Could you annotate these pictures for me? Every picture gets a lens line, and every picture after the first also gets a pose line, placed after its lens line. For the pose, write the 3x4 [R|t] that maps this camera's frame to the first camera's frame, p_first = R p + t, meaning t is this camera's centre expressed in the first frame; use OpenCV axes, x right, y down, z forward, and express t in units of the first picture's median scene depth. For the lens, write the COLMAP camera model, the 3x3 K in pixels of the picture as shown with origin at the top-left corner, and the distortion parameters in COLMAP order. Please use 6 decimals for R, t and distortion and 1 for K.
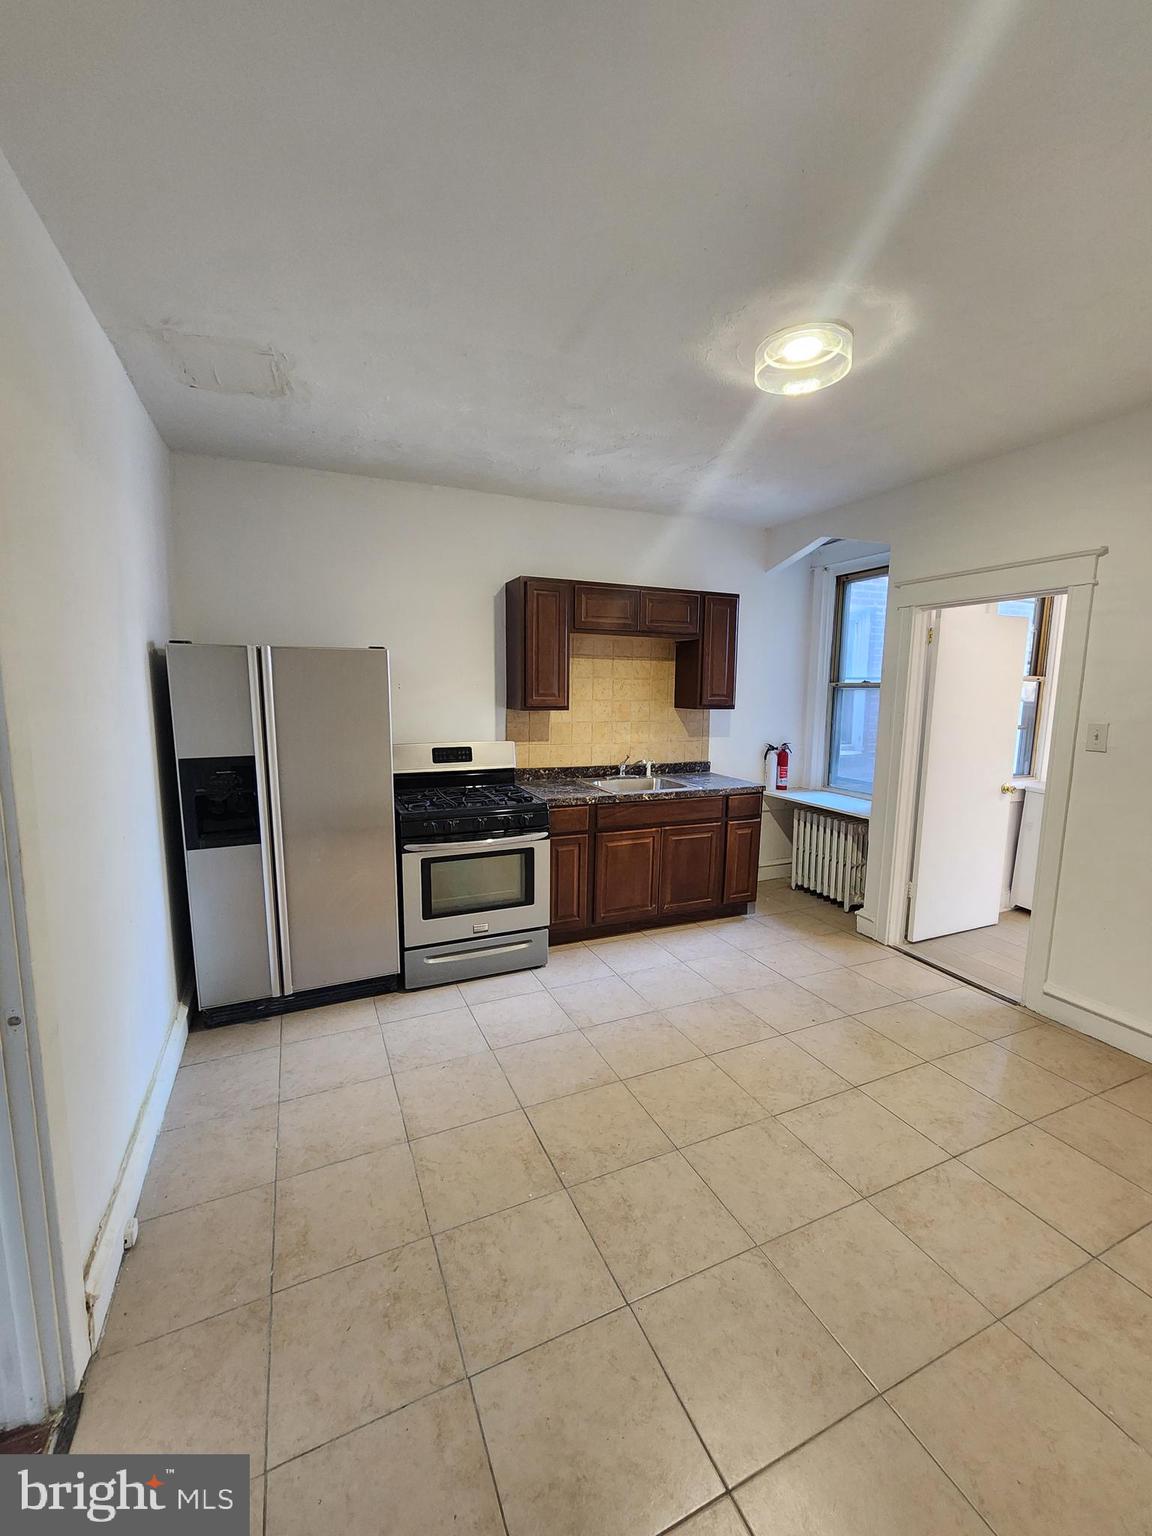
lens RADIAL K [[624.3, 0, 576.0], [0, 624.3, 768.0], [0, 0, 1]] dist [-0.000126, 0.000213]
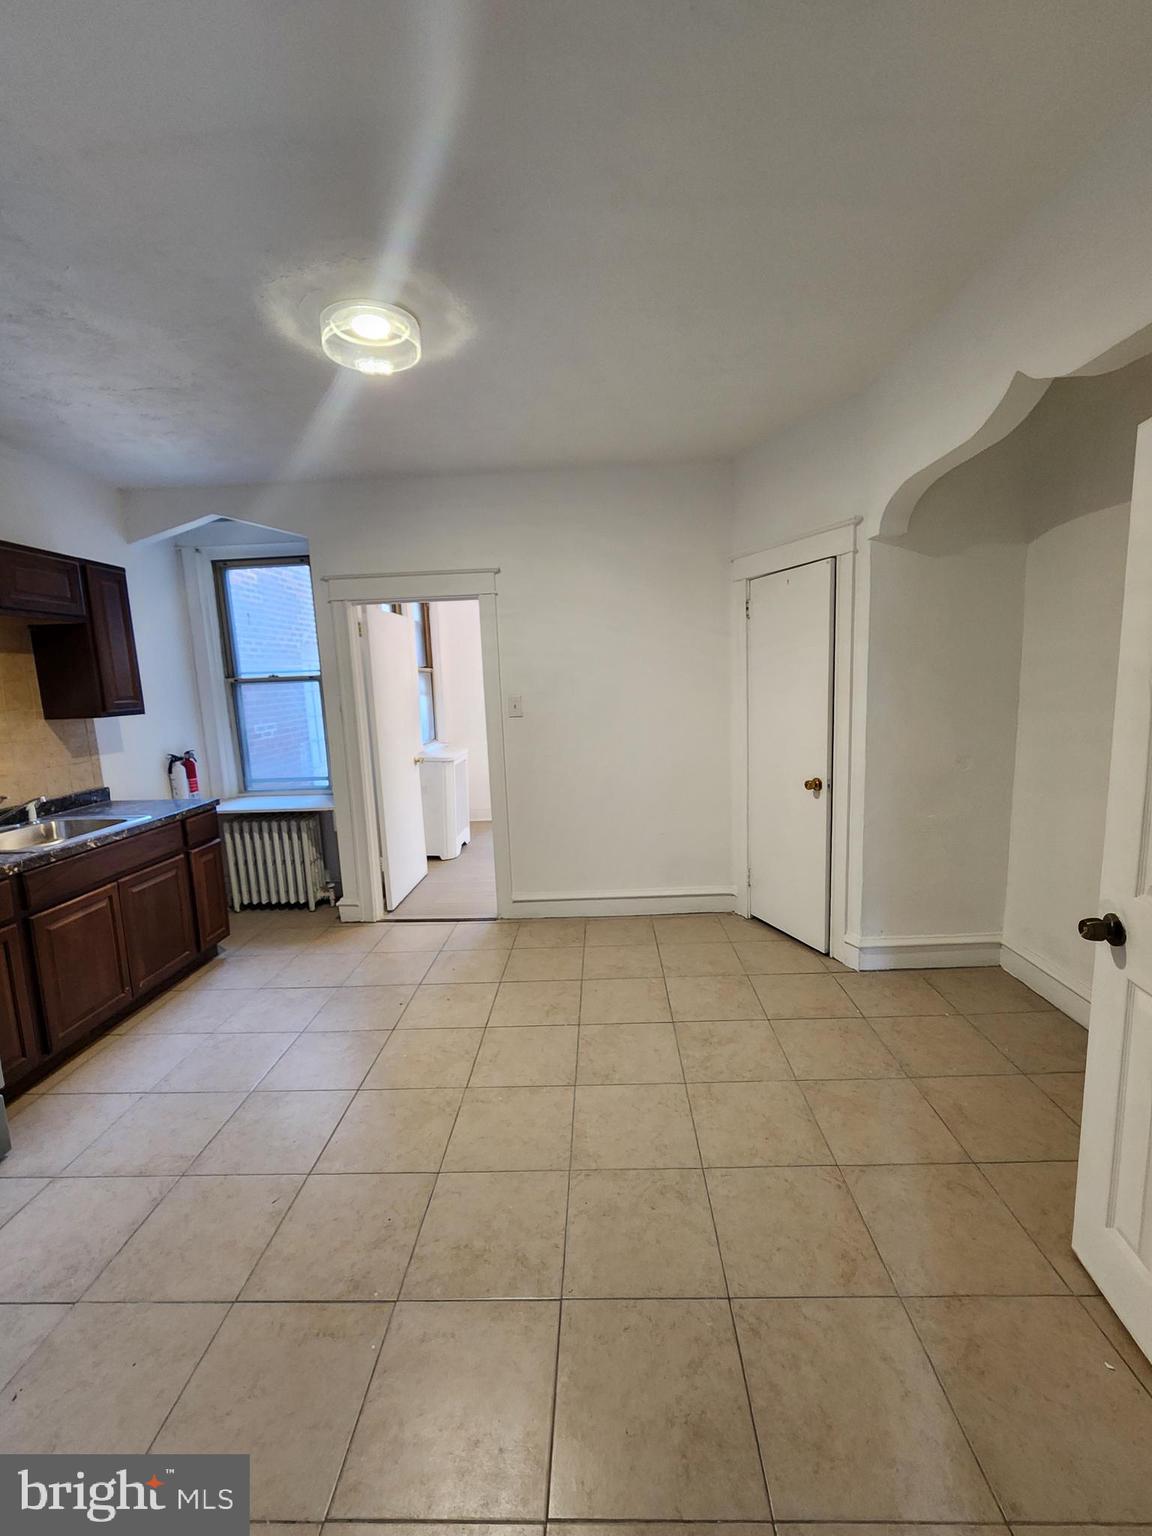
lens RADIAL K [[637.6, 0, 576.0], [0, 637.6, 768.0], [0, 0, 1]] dist [-0.000670, 0.000157]
pose [[0.440254, -0.153290, 0.884691, -0.256660], [0.158713, 0.983089, 0.091358, -0.016028], [-0.883734, 0.100191, 0.457138, 0.173161]]
